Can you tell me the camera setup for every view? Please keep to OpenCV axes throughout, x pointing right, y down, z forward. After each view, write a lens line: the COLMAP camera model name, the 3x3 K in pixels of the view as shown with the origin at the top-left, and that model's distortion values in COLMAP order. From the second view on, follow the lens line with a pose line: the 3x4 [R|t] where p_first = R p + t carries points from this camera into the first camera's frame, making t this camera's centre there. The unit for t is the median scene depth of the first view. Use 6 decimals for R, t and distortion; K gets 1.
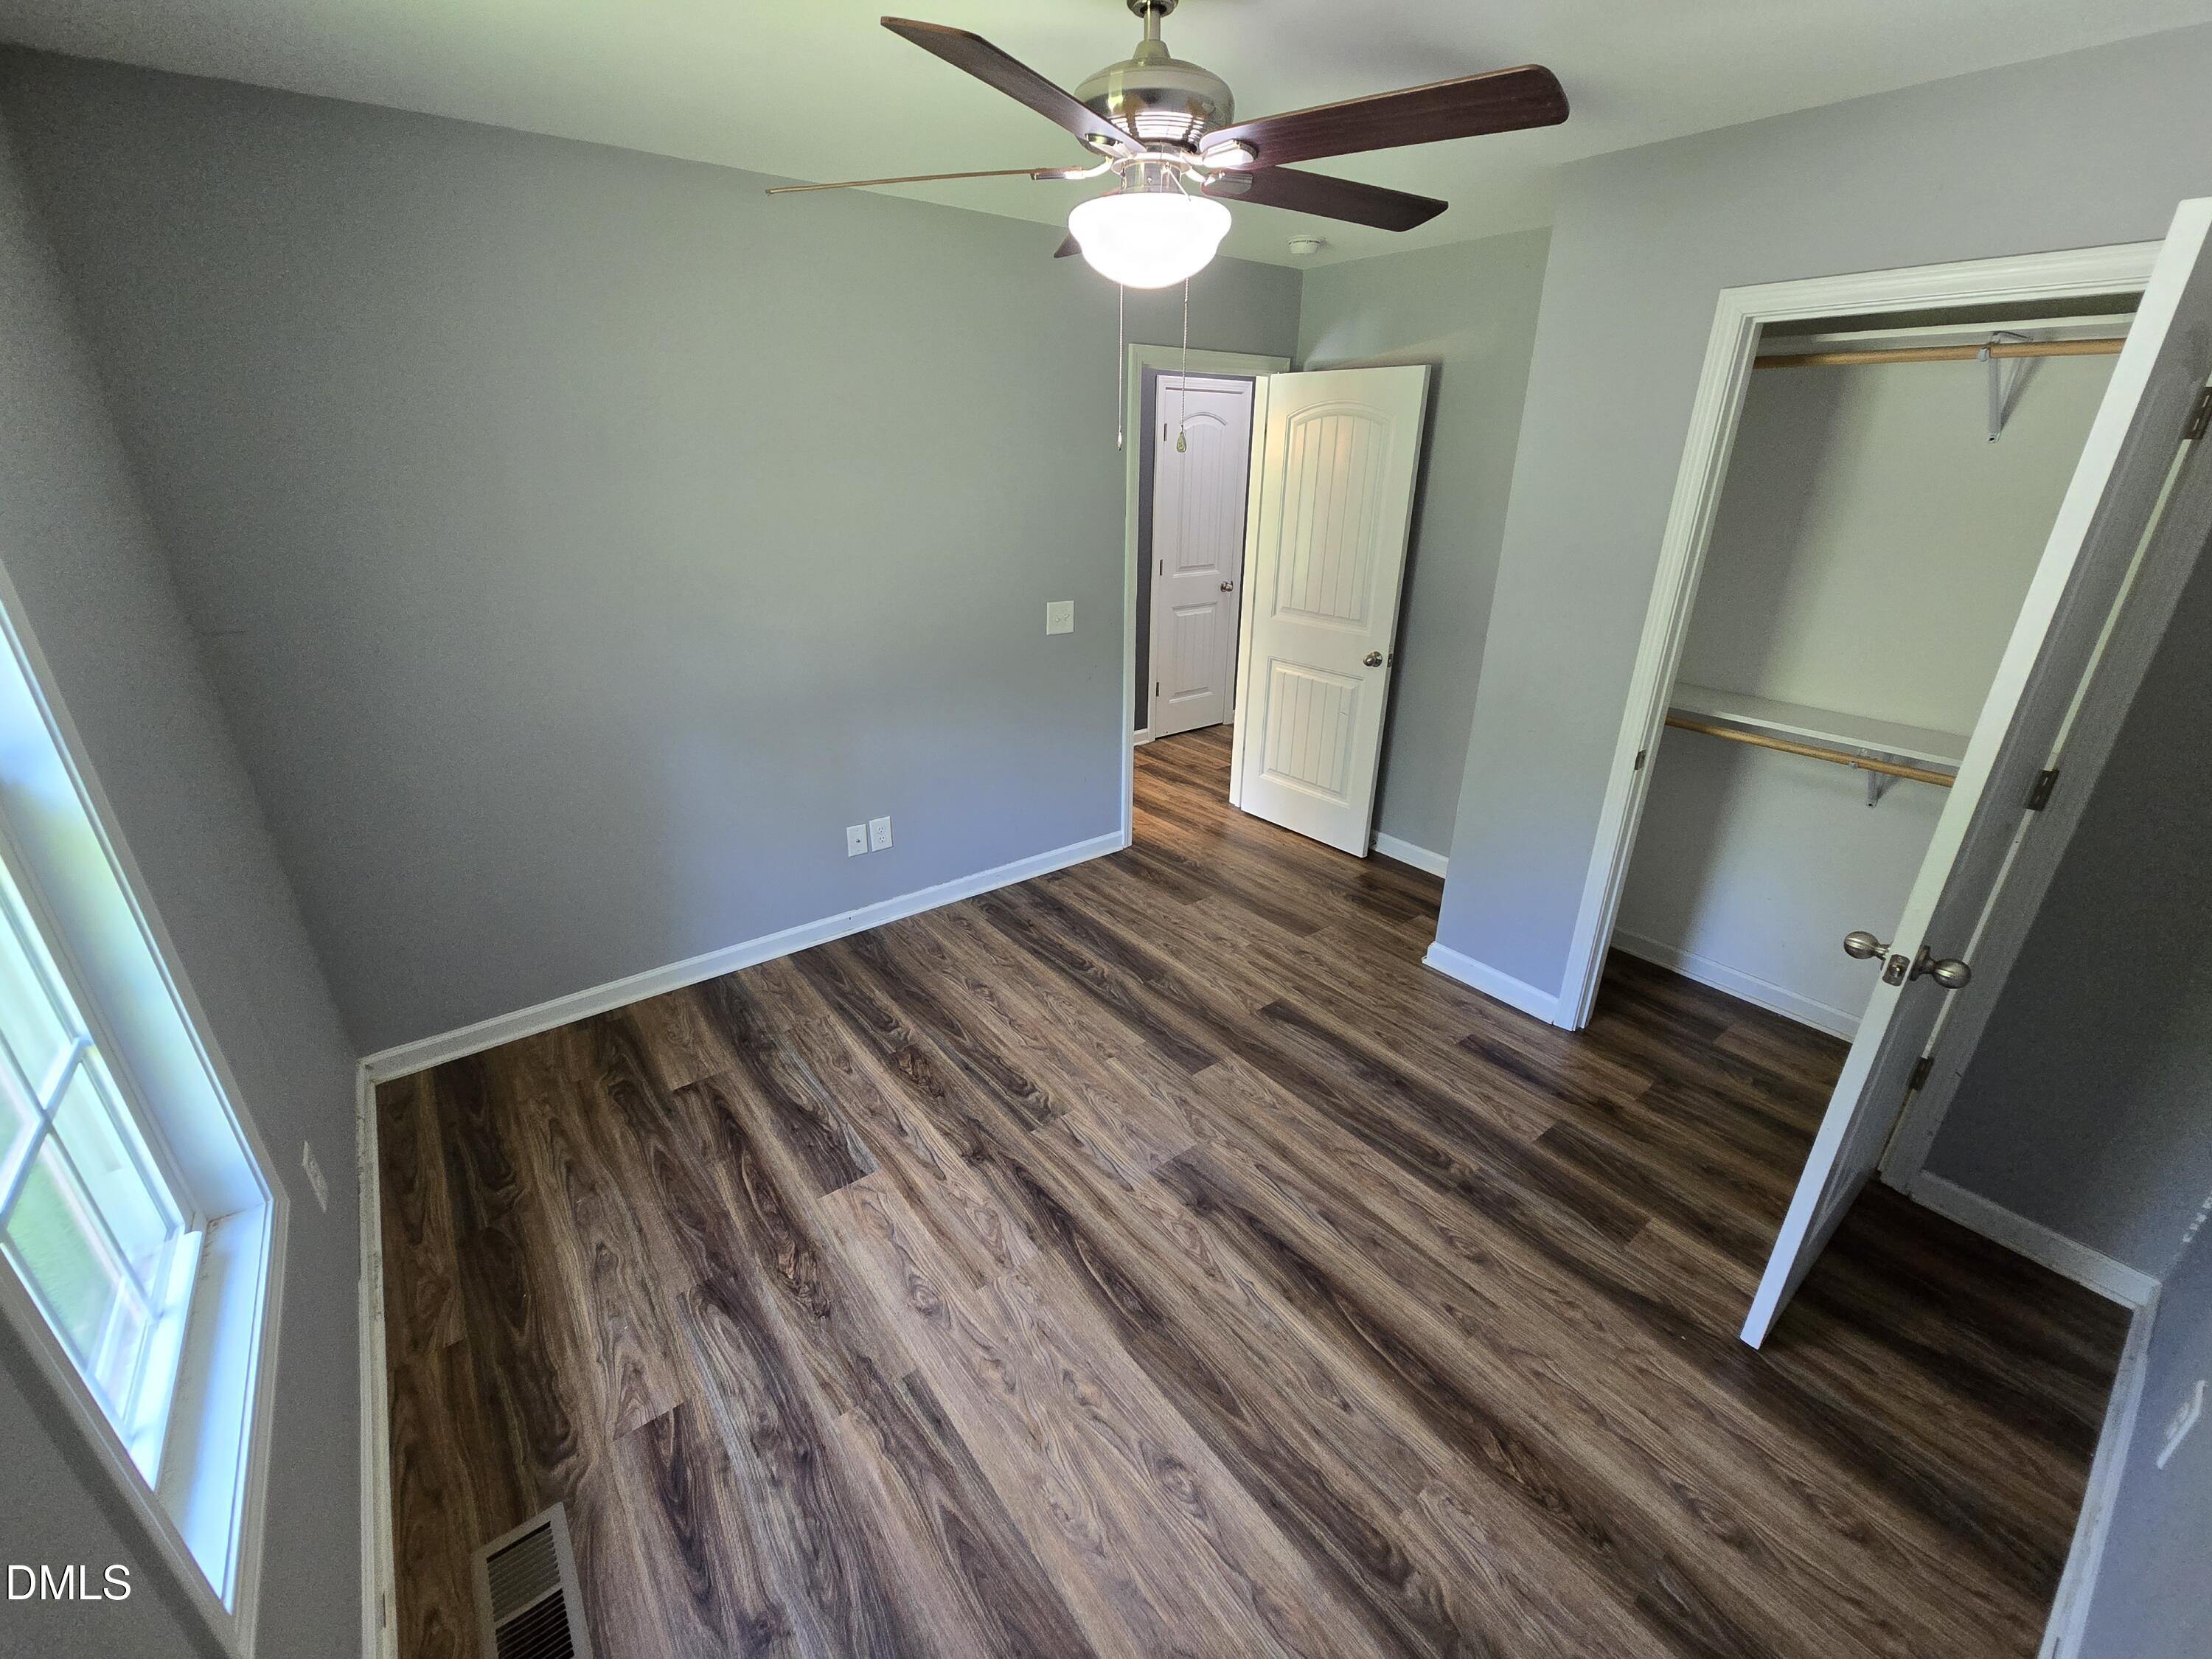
lens RADIAL K [[907.9, 0, 1115.0], [0, 907.9, 821.4], [0, 0, 1]] dist [0.000261, -0.000044]
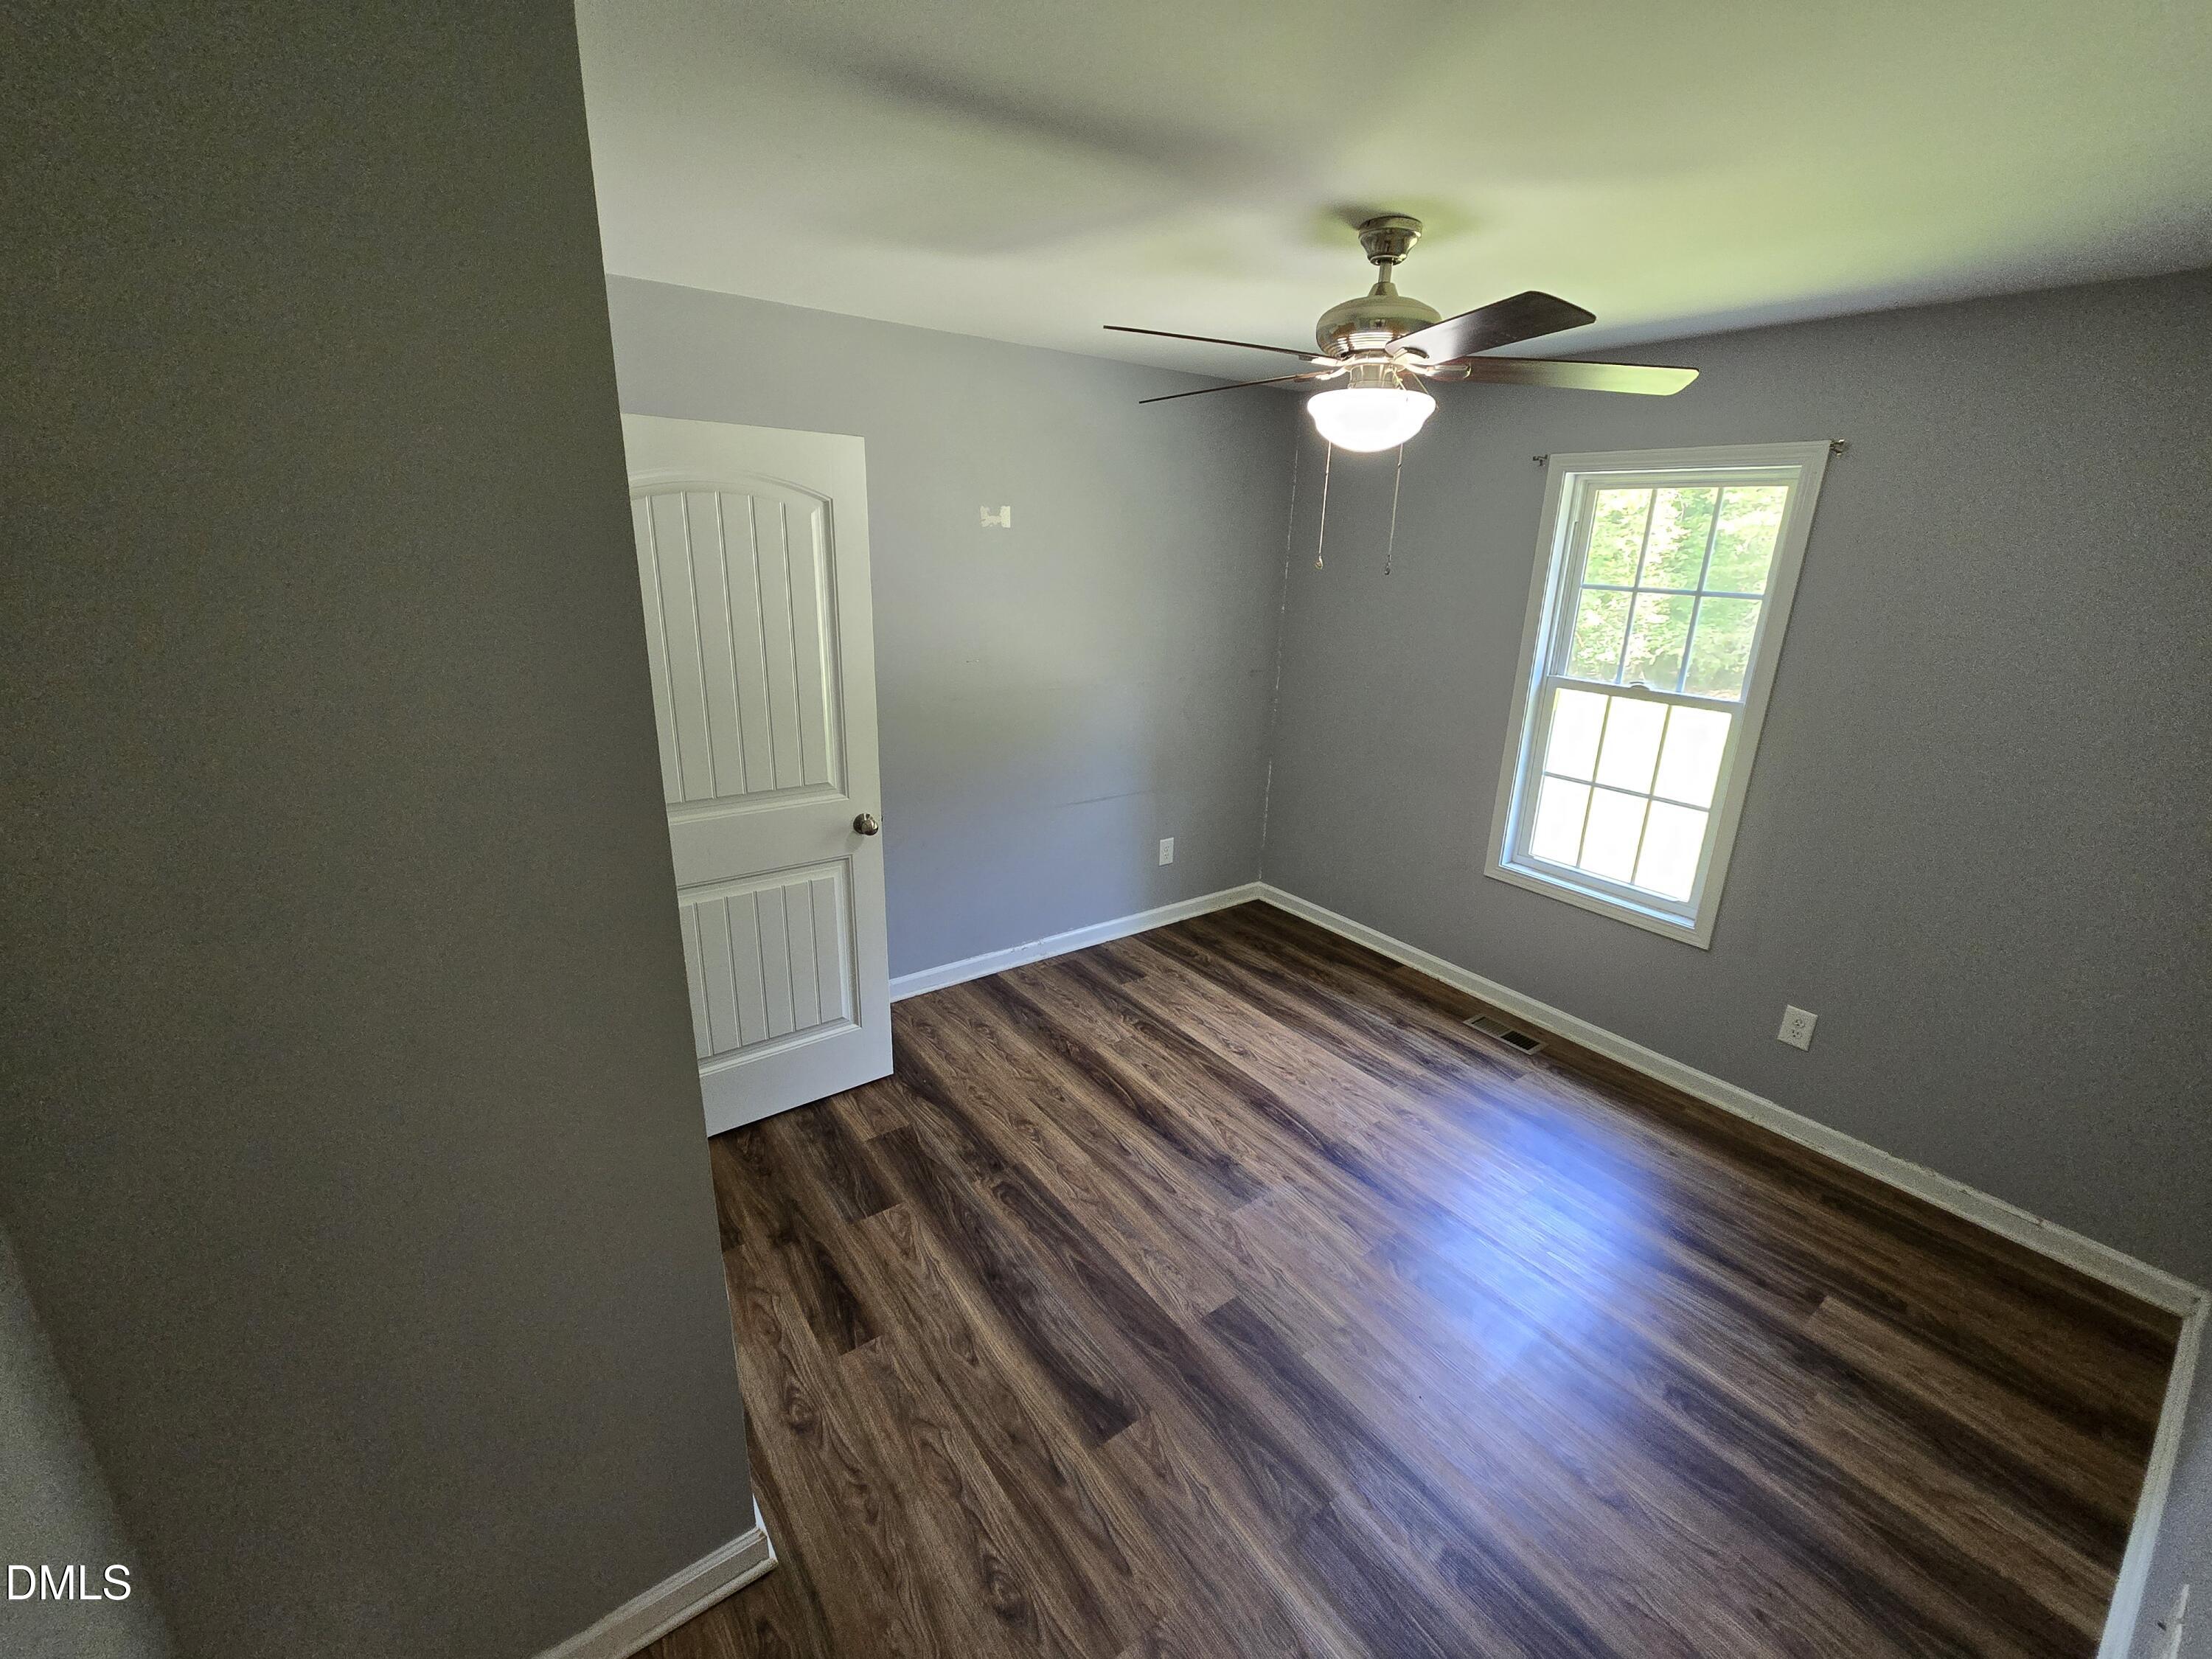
lens RADIAL K [[907.9, 0, 1115.0], [0, 907.9, 821.4], [0, 0, 1]] dist [0.000261, -0.000044]
pose [[-0.998833, -0.046298, 0.013757, 0.240617], [-0.026776, 0.767861, 0.640056, -0.685884], [-0.040197, 0.638941, -0.768205, 1.606584]]
